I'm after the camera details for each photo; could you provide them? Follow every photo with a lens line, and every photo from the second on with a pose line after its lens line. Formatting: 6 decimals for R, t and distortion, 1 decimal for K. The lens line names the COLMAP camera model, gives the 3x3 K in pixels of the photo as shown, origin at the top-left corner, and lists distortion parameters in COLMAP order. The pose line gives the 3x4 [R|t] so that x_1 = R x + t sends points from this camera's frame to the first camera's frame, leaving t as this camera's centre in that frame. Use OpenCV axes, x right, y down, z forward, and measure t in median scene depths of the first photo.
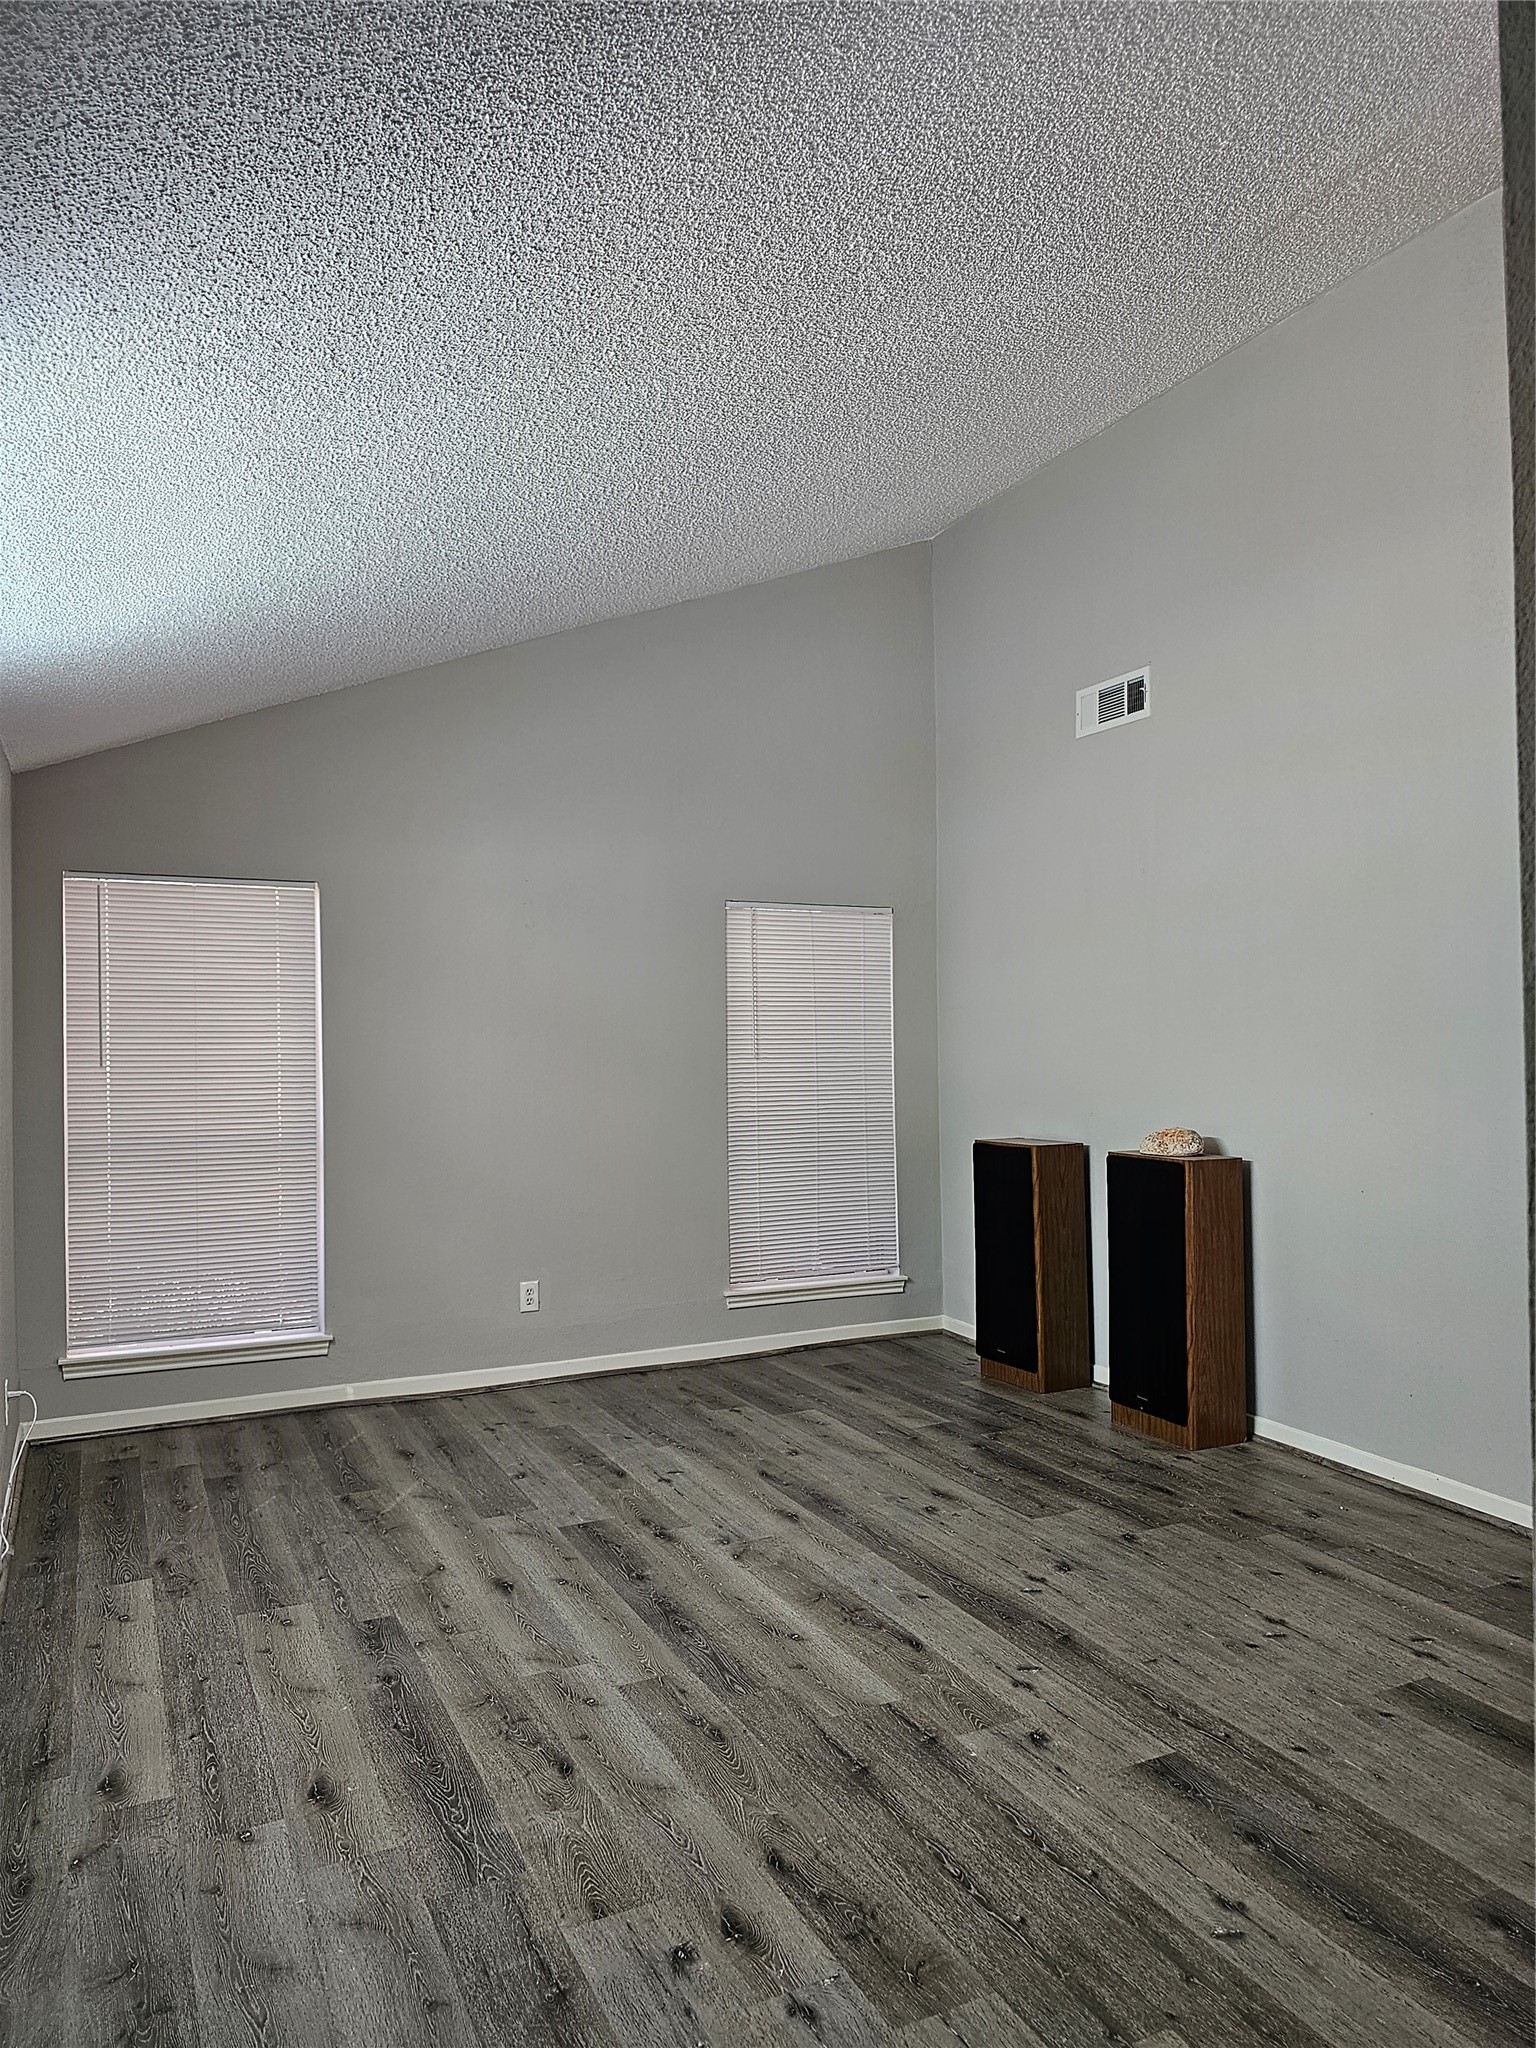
lens RADIAL K [[1384.5, 0, 767.0], [0, 1384.5, 1022.3], [0, 0, 1]] dist [0.038584, -0.031688]
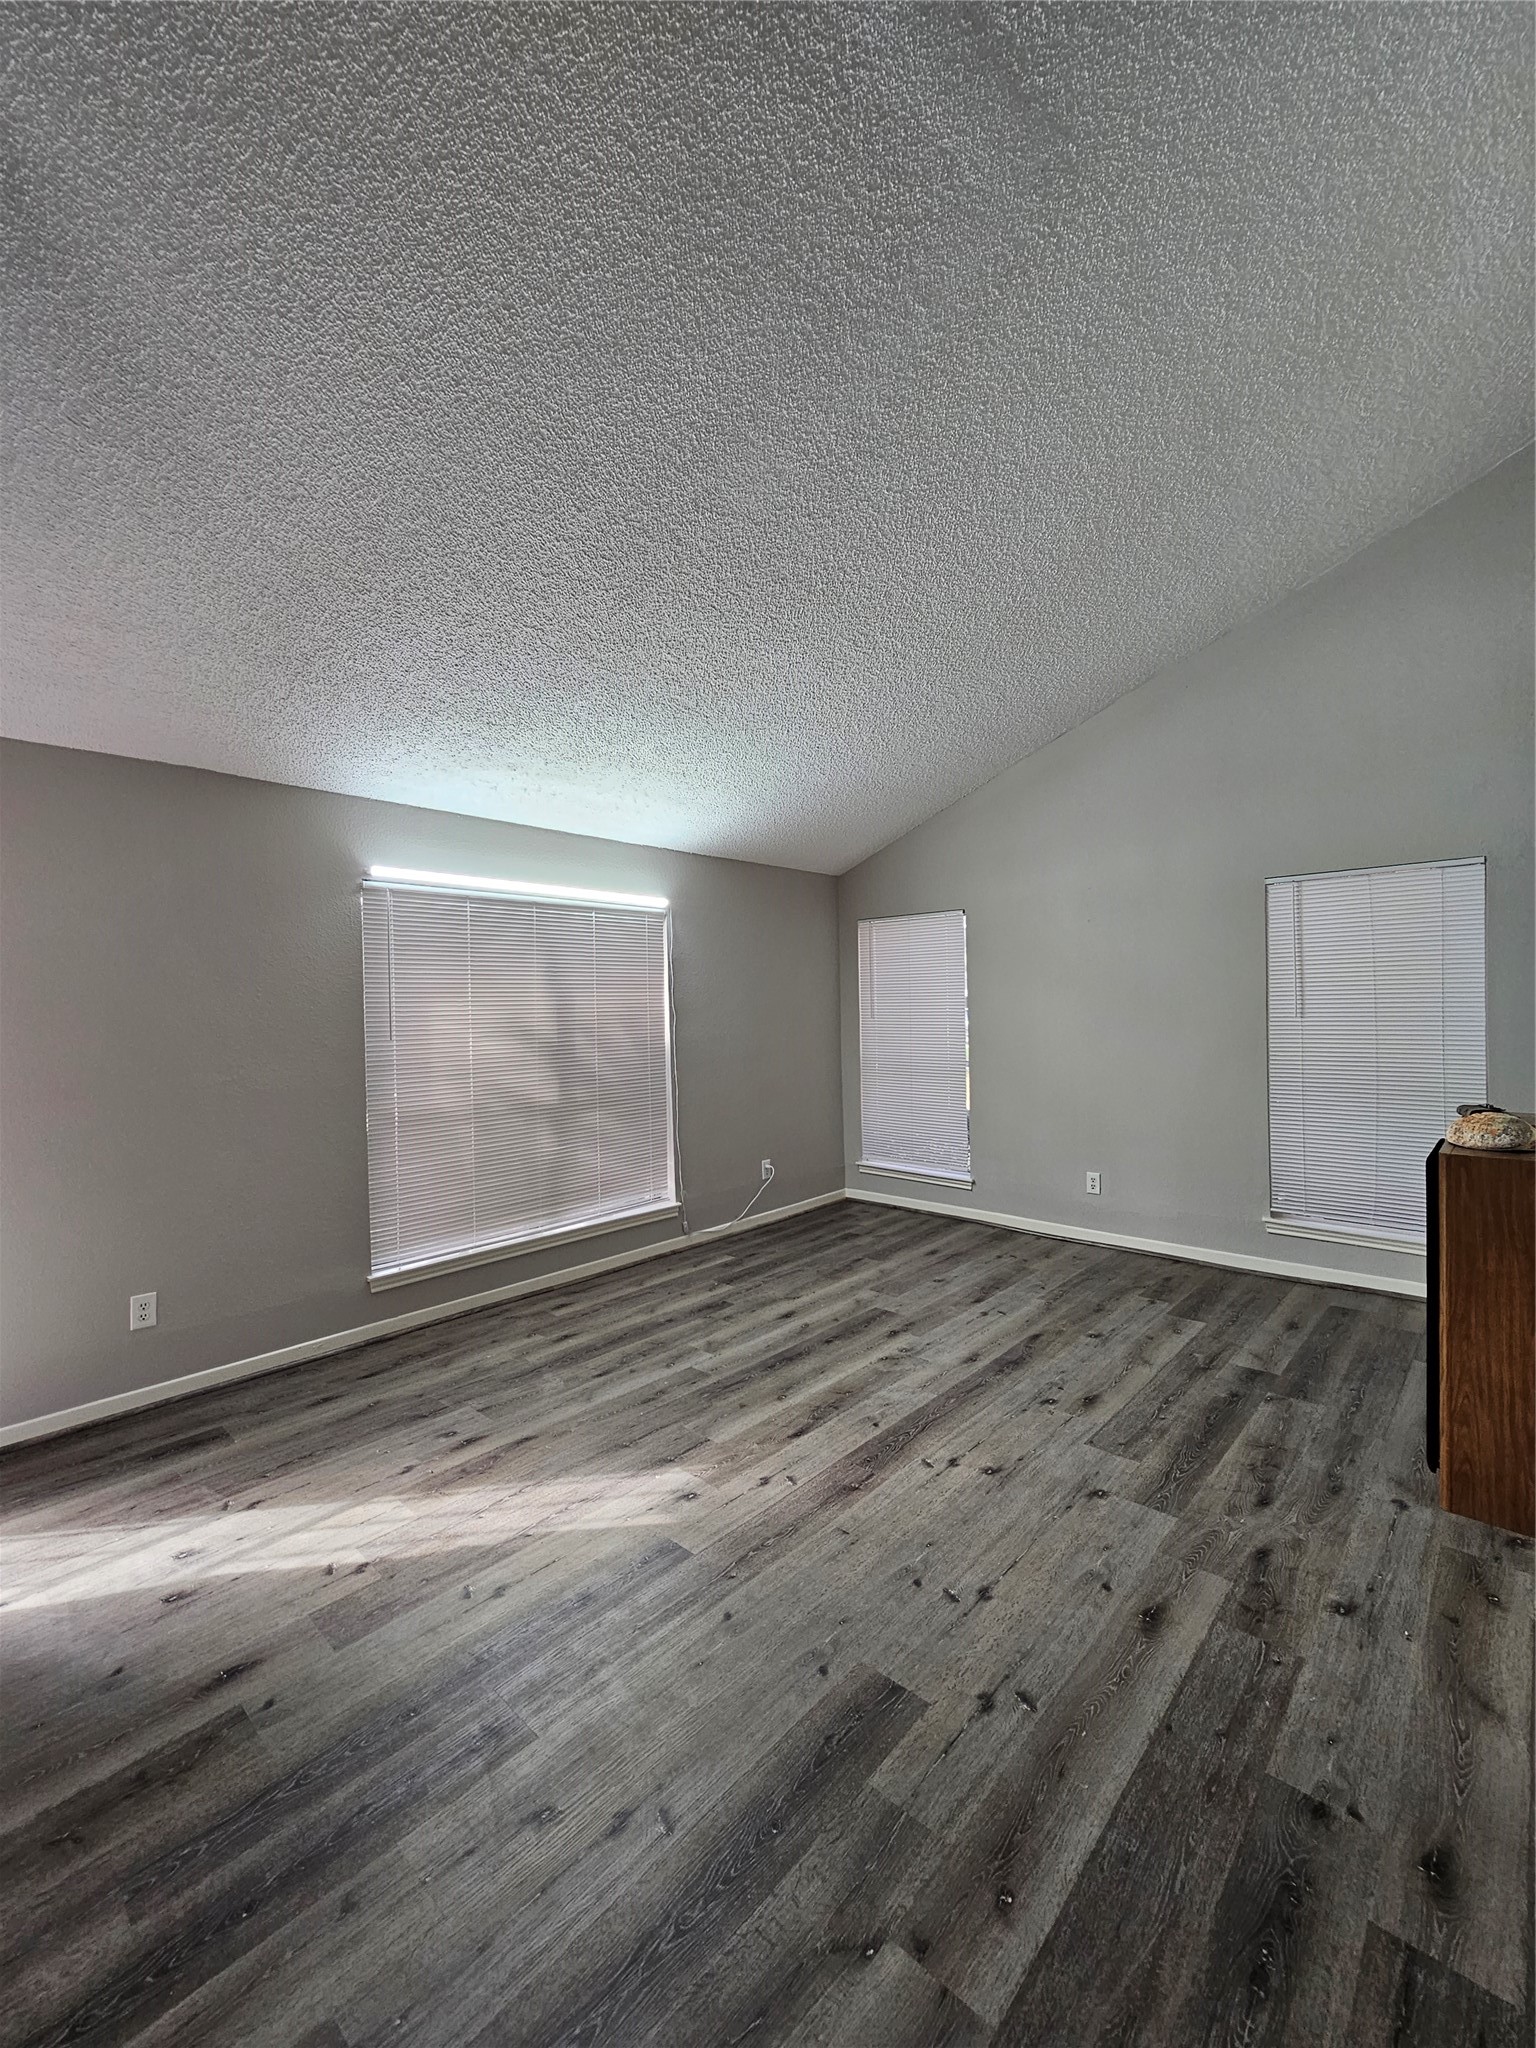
lens RADIAL K [[839.1, 0, 759.0], [0, 839.1, 1026.4], [0, 0, 1]] dist [-0.002857, -0.000643]
pose [[0.357853, 0.022005, -0.933519, 0.728101], [0.026785, 0.999069, 0.033818, -0.000391], [0.933394, -0.037106, 0.356930, 0.554191]]
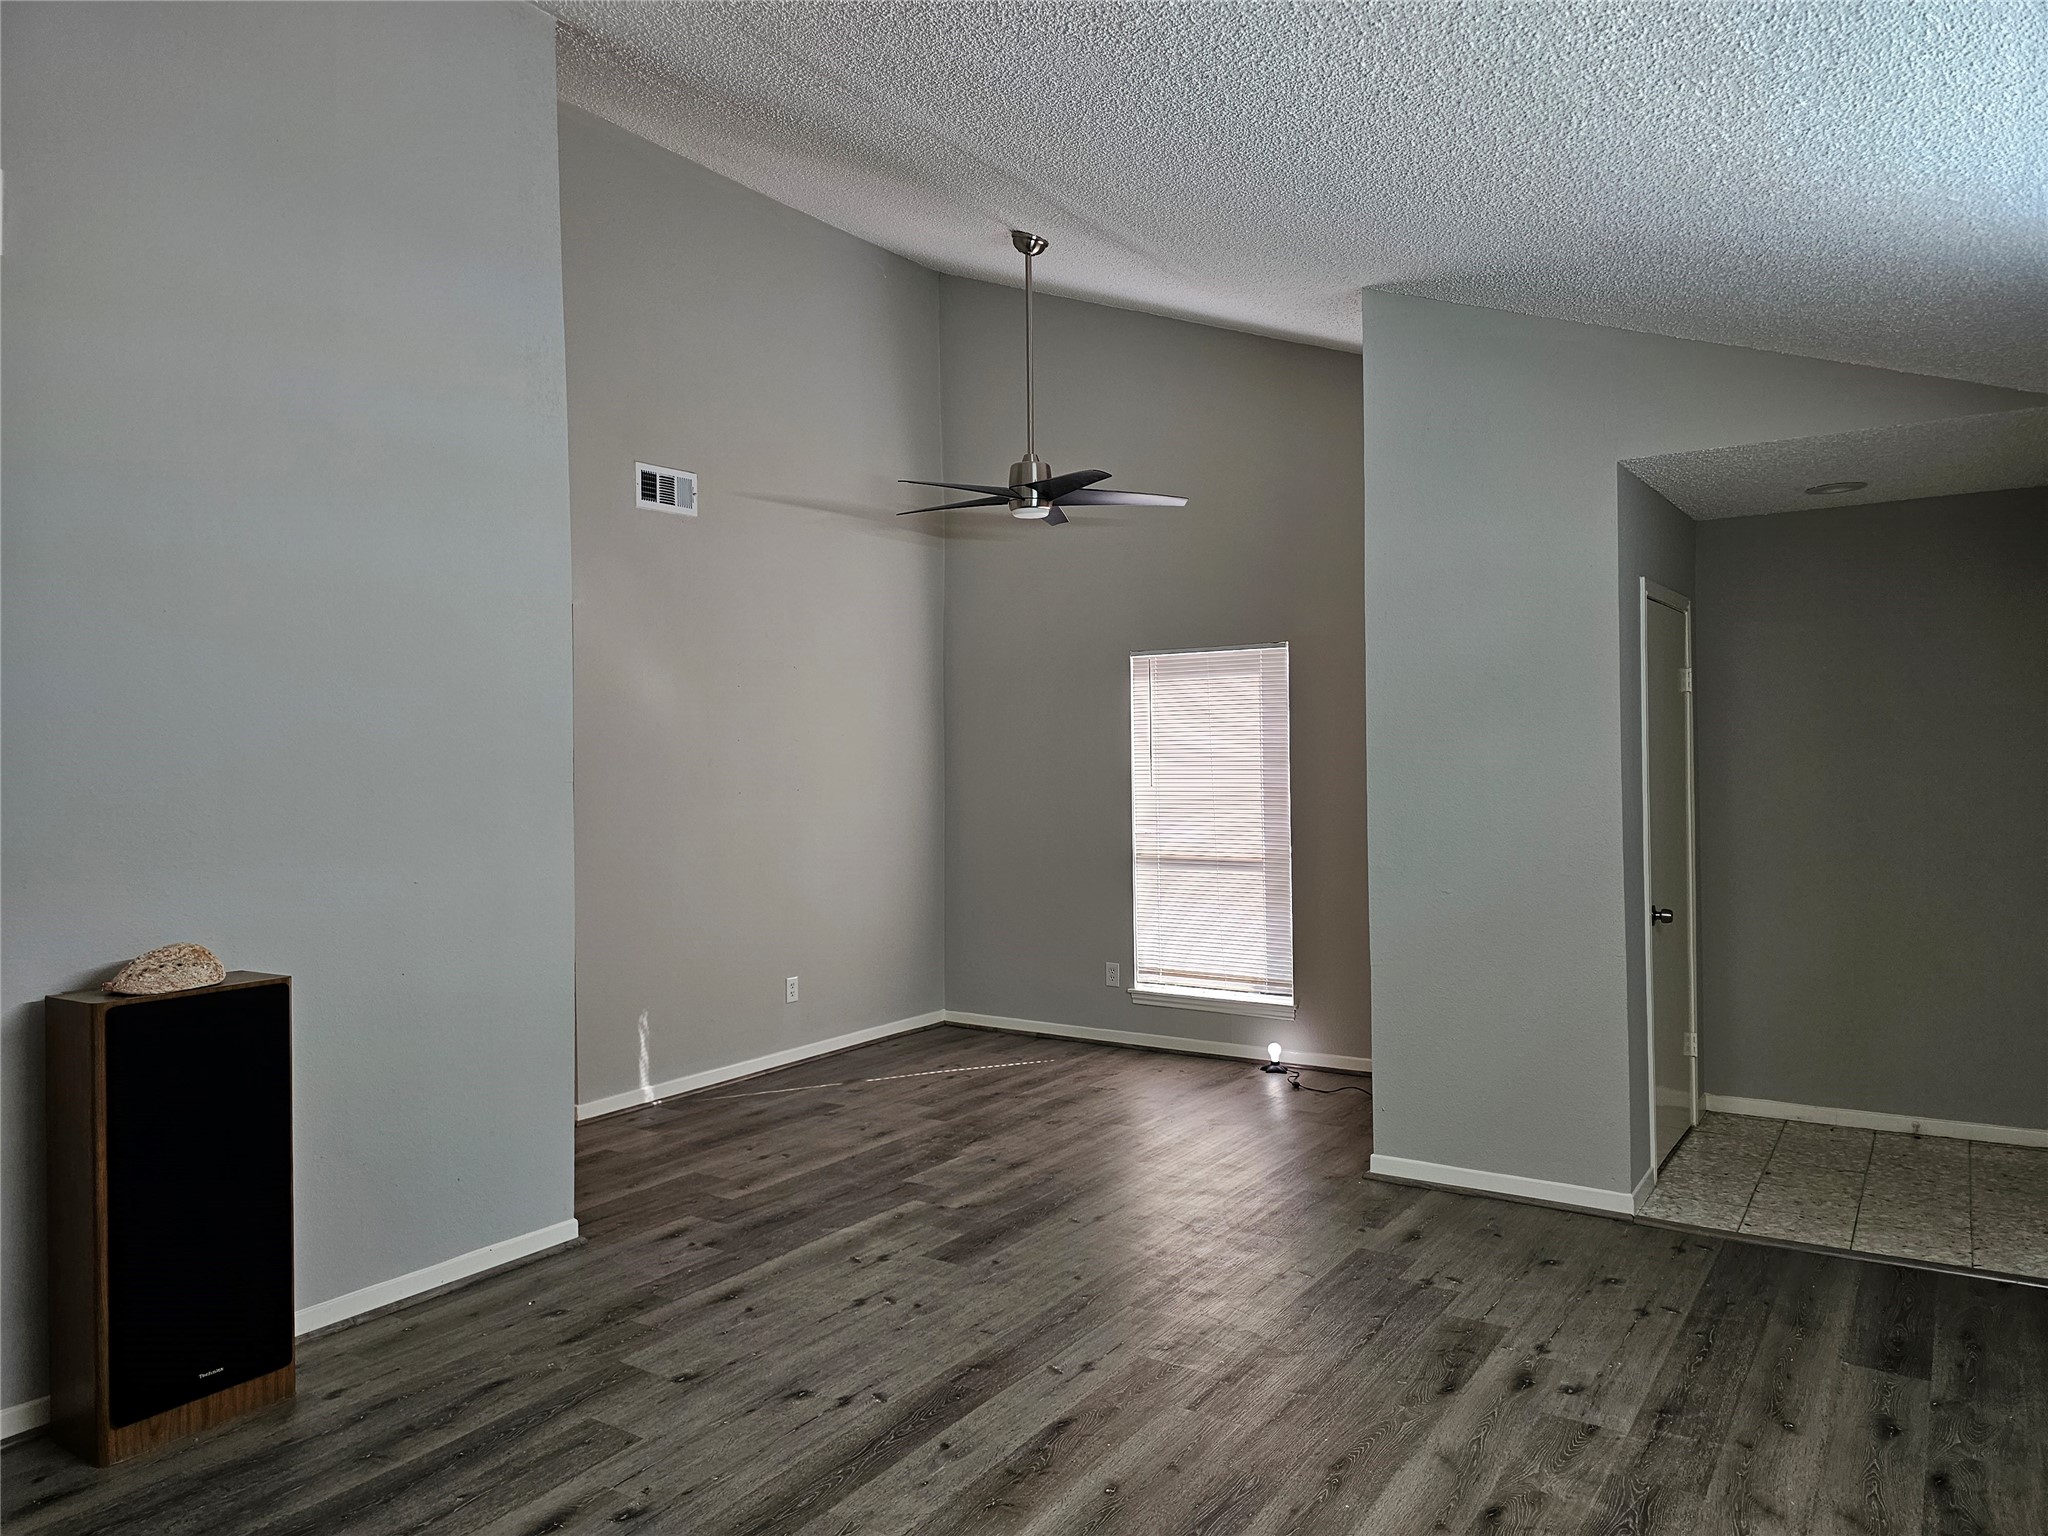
lens RADIAL K [[1384.5, 0, 1034.4], [0, 1384.5, 761.8], [0, 0, 1]] dist [0.038584, -0.031688]
pose [[-0.508525, 0.020719, 0.860798, -0.583586], [0.013697, 0.999779, -0.015973, 0.009806], [-0.860938, 0.003668, -0.508697, 1.233505]]
